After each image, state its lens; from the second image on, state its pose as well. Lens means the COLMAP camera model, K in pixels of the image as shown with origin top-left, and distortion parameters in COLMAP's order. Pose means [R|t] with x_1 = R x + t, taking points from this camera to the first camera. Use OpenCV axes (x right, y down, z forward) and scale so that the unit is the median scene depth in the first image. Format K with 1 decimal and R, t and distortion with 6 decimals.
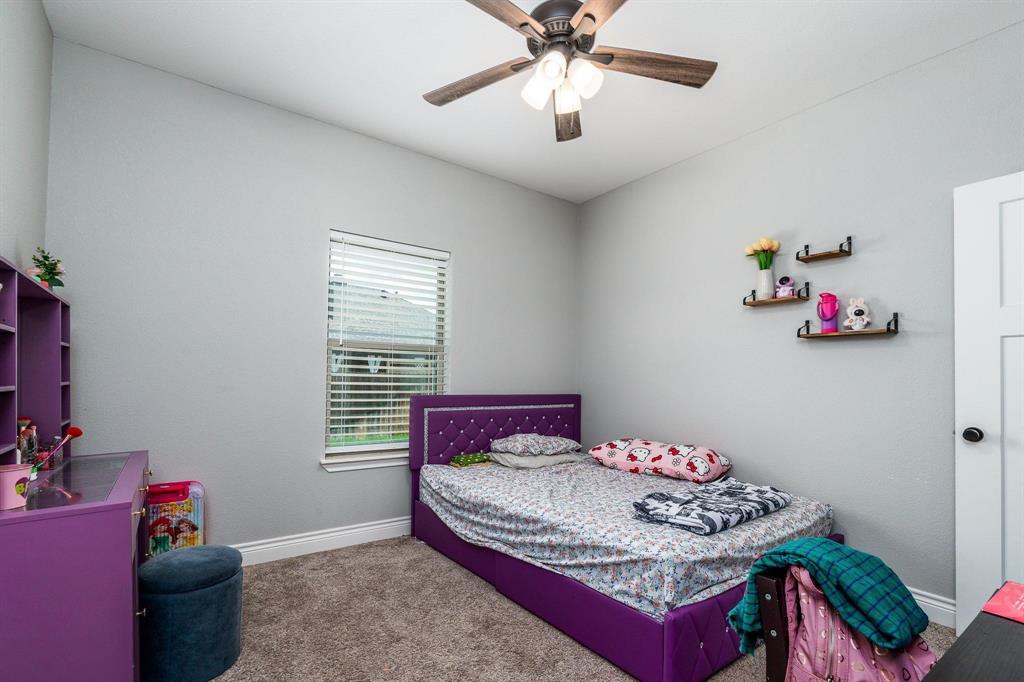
lens RADIAL K [[468.3, 0, 506.8], [0, 468.3, 371.1], [0, 0, 1]] dist [-0.000653, -0.000225]
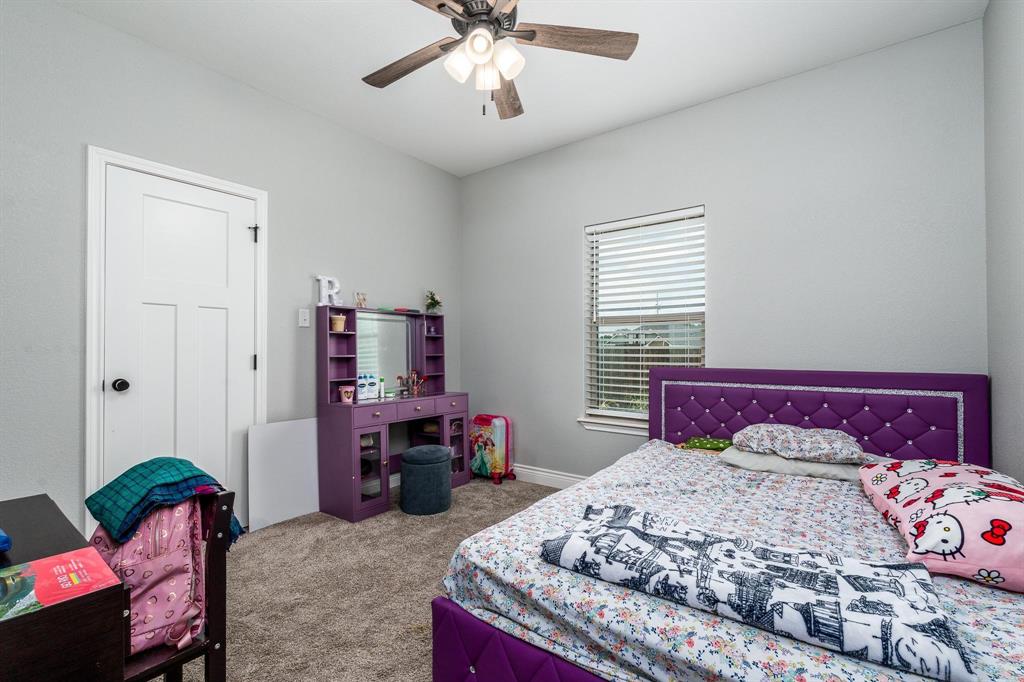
lens RADIAL K [[454.0, 0, 508.7], [0, 454.0, 344.4], [0, 0, 1]] dist [-0.001558, -0.000197]
pose [[0.303492, -0.028350, -0.952412, 0.827495], [0.022039, 0.999499, -0.022729, 0.026064], [0.952579, -0.014093, 0.303965, 0.568153]]
